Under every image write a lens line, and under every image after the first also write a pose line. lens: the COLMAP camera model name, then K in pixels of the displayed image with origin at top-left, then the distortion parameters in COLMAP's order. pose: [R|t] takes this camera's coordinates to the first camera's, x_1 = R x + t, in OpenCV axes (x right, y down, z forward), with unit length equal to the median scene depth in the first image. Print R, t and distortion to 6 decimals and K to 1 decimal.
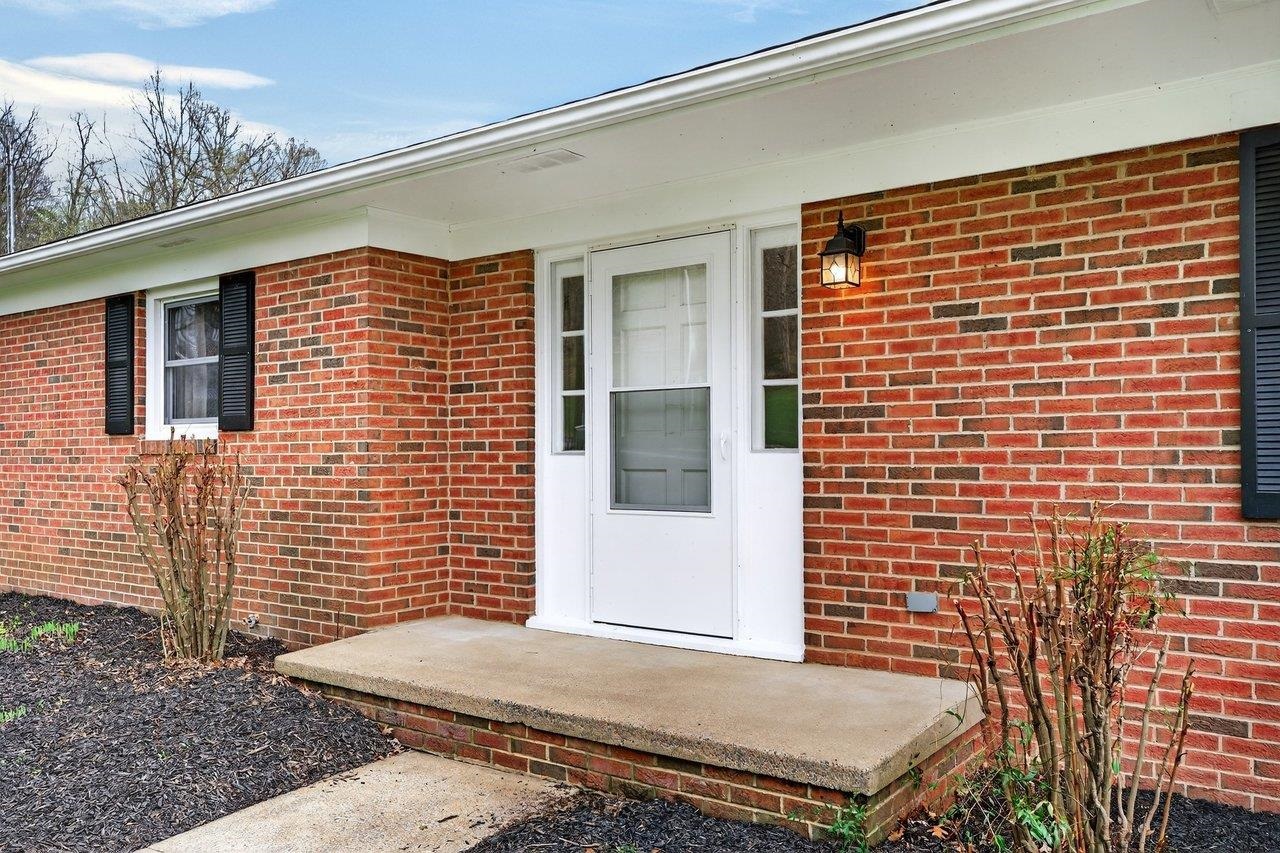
lens RADIAL K [[1018.9, 0, 645.5], [0, 1018.9, 438.2], [0, 0, 1]] dist [0.005040, 0.001996]
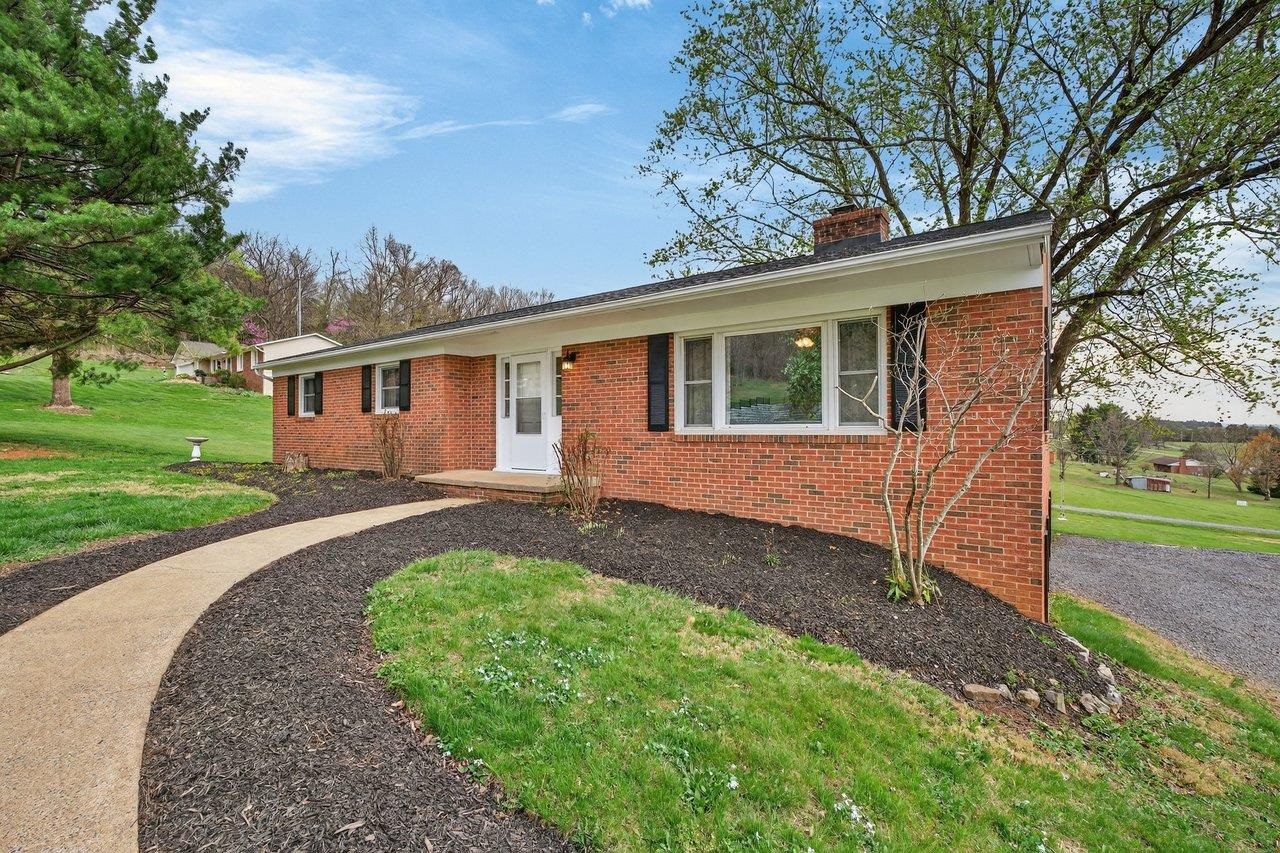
lens RADIAL K [[571.9, 0, 640.0], [0, 571.9, 426.5], [0, 0, 1]] dist [-0.024994, 0.008947]
pose [[0.999983, 0.002242, -0.005398, 0.354606], [-0.002193, 0.999957, 0.008970, 0.025834], [0.005418, -0.008958, 0.999945, -0.799173]]
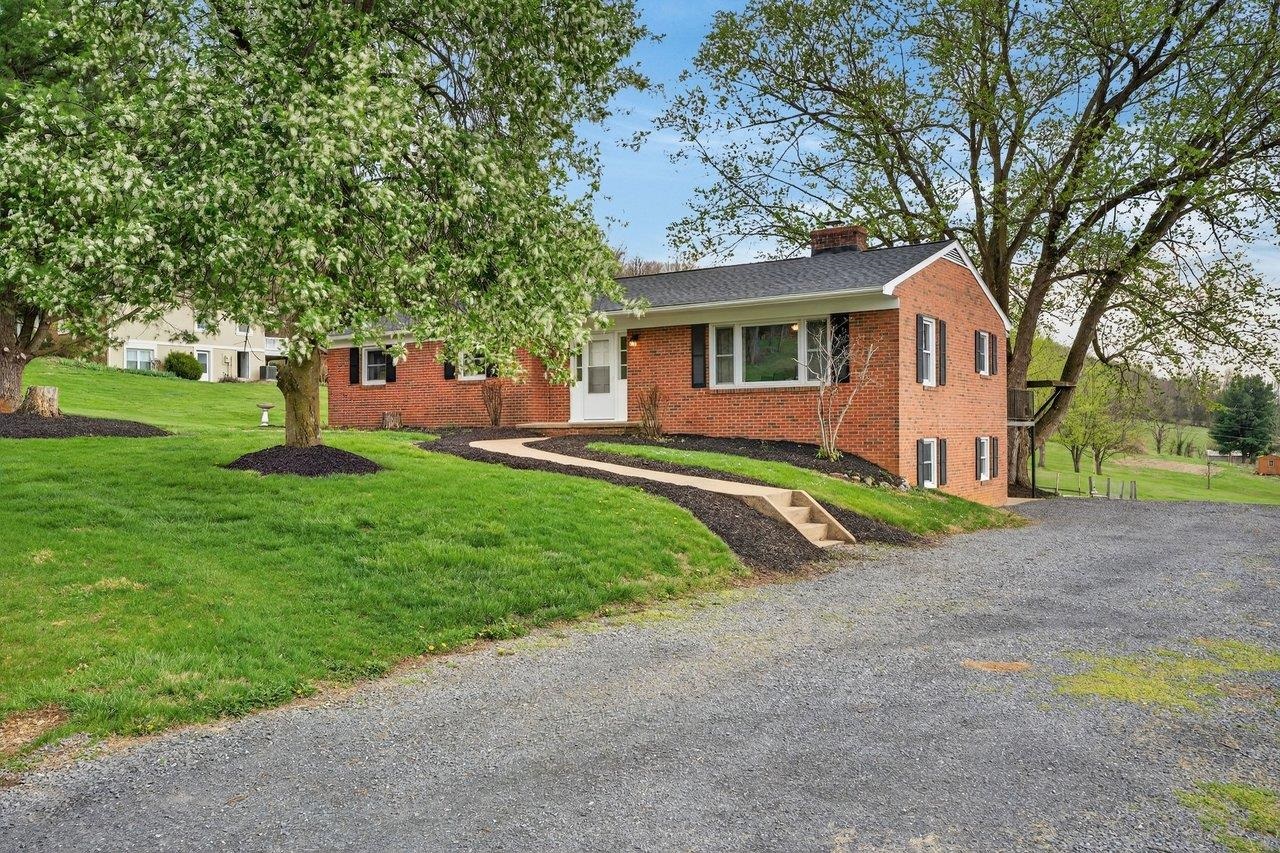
lens RADIAL K [[1018.9, 0, 645.5], [0, 1018.9, 438.2], [0, 0, 1]] dist [0.005040, 0.001996]
pose [[0.999582, -0.002912, 0.028756, 0.081242], [0.002241, 0.999726, 0.023319, 0.150498], [-0.028816, -0.023245, 0.999314, -3.214018]]
